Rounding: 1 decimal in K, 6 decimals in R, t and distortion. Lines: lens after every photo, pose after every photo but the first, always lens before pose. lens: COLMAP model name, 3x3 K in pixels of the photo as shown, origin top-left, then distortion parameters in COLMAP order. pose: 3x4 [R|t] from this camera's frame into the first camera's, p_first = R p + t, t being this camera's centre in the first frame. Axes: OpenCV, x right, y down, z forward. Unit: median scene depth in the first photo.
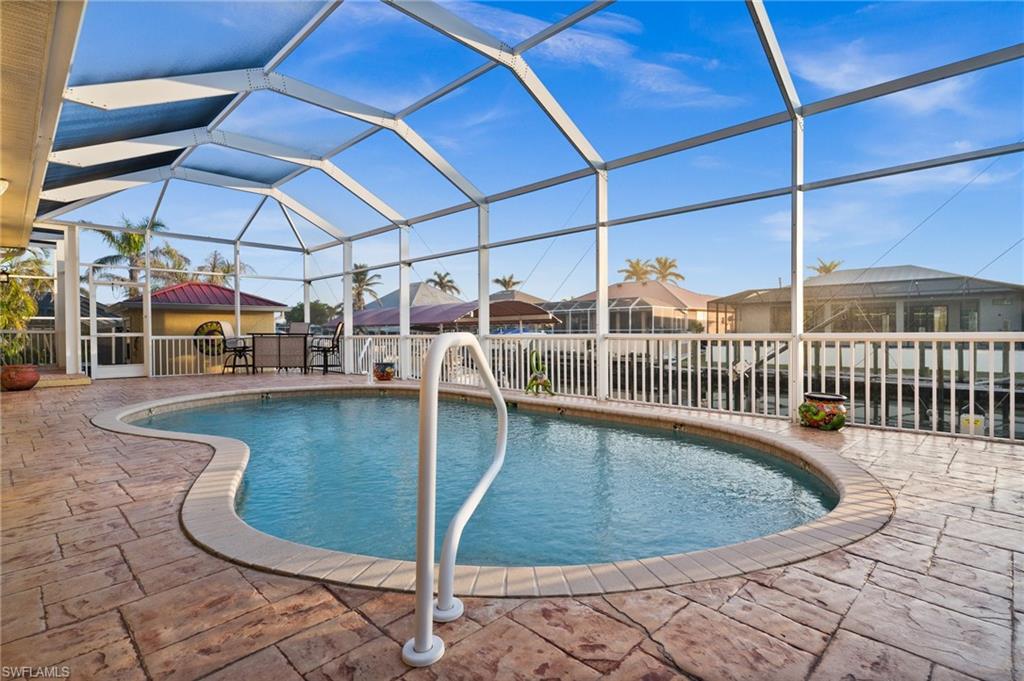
lens RADIAL K [[497.8, 0, 506.2], [0, 497.8, 339.3], [0, 0, 1]] dist [-0.001924, -0.000300]
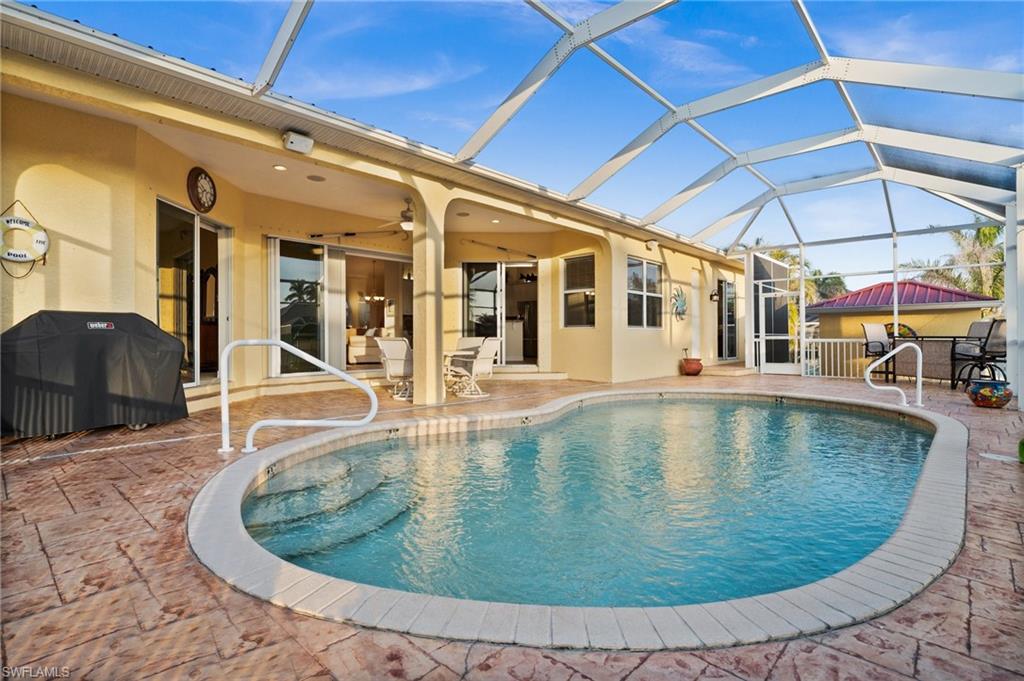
lens RADIAL K [[497.8, 0, 518.1], [0, 497.8, 337.7], [0, 0, 1]] dist [-0.001924, -0.000300]
pose [[0.057210, 0.003715, -0.998355, 0.423906], [-0.009881, 0.999946, 0.003155, -0.007252], [0.998313, 0.009684, 0.057243, 0.374705]]
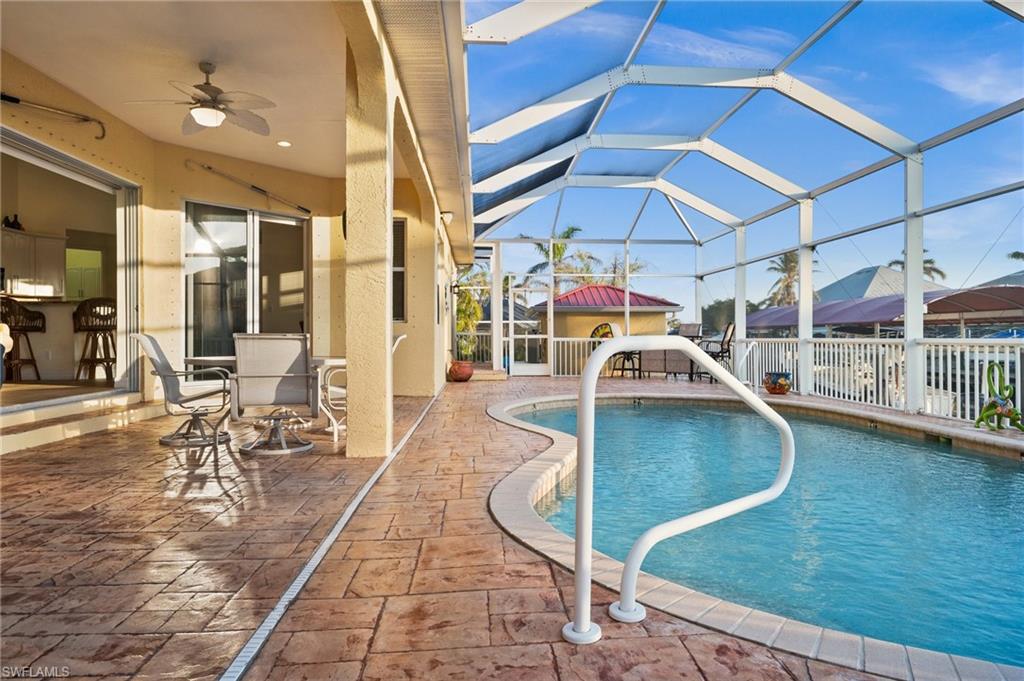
lens RADIAL K [[595.0, 0, 516.6], [0, 595.0, 339.4], [0, 0, 1]] dist [0.003396, -0.000159]
pose [[0.750355, 0.007706, -0.660990, 0.084673], [-0.011613, 0.999931, -0.001525, -0.000315], [0.660933, 0.008820, 0.750393, -0.009061]]
